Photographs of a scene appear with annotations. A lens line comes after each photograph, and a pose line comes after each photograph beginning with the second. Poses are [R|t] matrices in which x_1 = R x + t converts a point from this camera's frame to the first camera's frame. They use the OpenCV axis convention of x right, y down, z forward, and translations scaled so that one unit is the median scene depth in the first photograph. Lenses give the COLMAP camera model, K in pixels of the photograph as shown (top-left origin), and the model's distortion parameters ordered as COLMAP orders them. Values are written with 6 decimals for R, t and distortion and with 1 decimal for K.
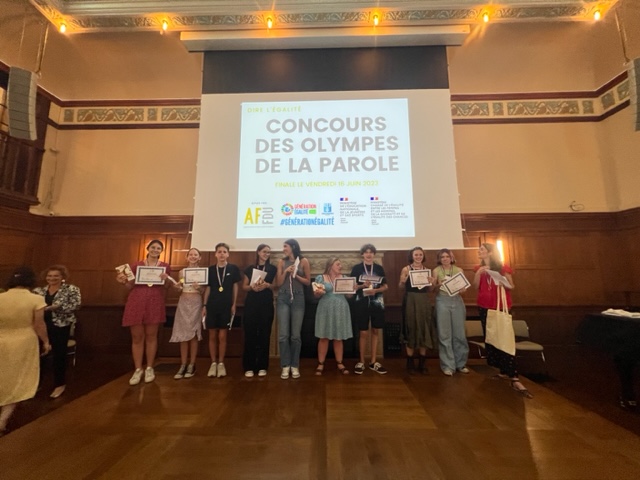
lens RADIAL K [[265.0, 0, 318.5], [0, 265.0, 239.8], [0, 0, 1]] dist [0.000870, 0.000475]
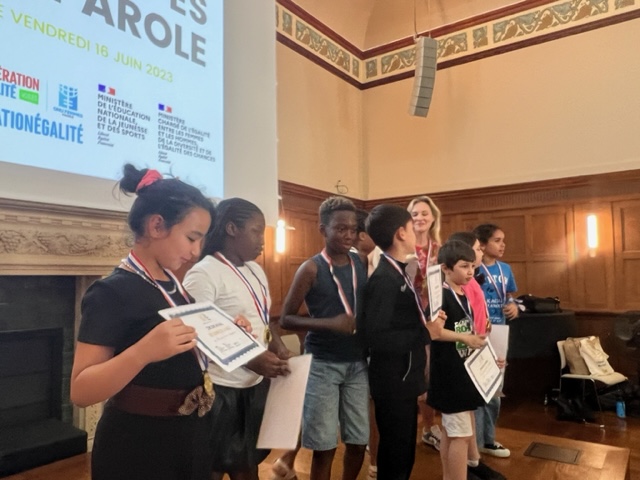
lens RADIAL K [[499.6, 0, 316.3], [0, 499.6, 244.6], [0, 0, 1]] dist [0.001832, -0.002013]
pose [[0.560340, 0.056084, 0.826361, -0.352033], [-0.104633, 0.994505, 0.003454, 0.055335], [-0.821627, -0.088401, 0.563130, 0.237762]]
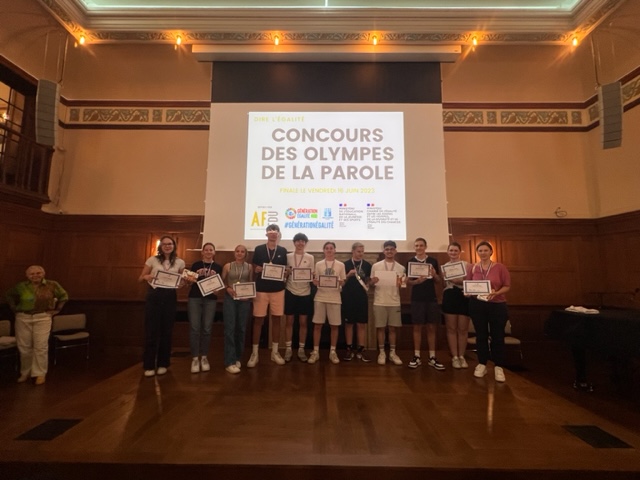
lens RADIAL K [[302.3, 0, 316.7], [0, 302.3, 241.3], [0, 0, 1]] dist [-0.001200, 0.001948]
pose [[0.999846, 0.013946, 0.010608, -0.022241], [-0.014158, 0.999695, 0.020224, -0.025639], [-0.010323, -0.020371, 0.999739, -0.241204]]
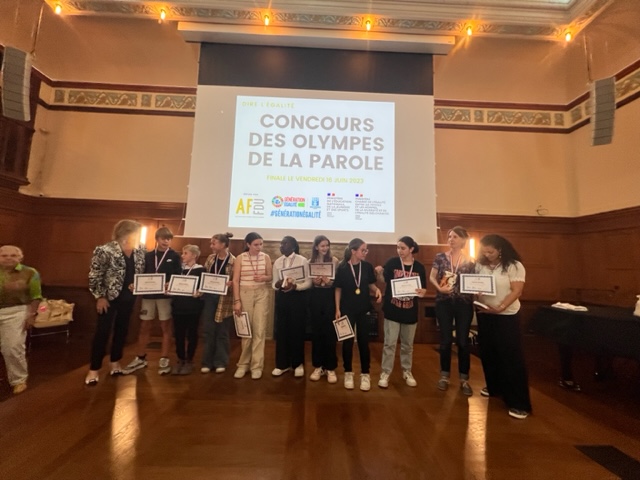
lens RADIAL K [[265.0, 0, 318.7], [0, 265.0, 240.4], [0, 0, 1]] dist [0.000870, 0.000475]
pose [[0.998179, 0.039751, 0.045370, 0.004795], [-0.041190, 0.998663, 0.031242, 0.000364], [-0.044067, -0.033054, 0.998482, -0.069603]]
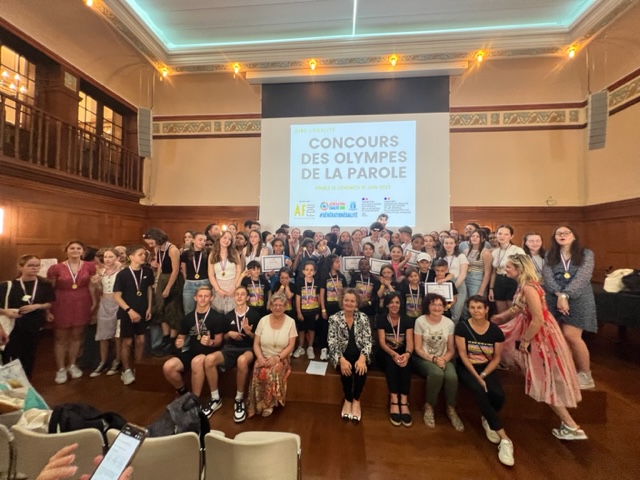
lens RADIAL K [[265.0, 0, 315.3], [0, 265.0, 241.4], [0, 0, 1]] dist [0.000870, 0.000475]
pose [[0.996872, 0.016600, -0.077274, -0.051934], [-0.007802, 0.993589, 0.112785, -0.082929], [0.078651, -0.111830, 0.990610, -0.415417]]
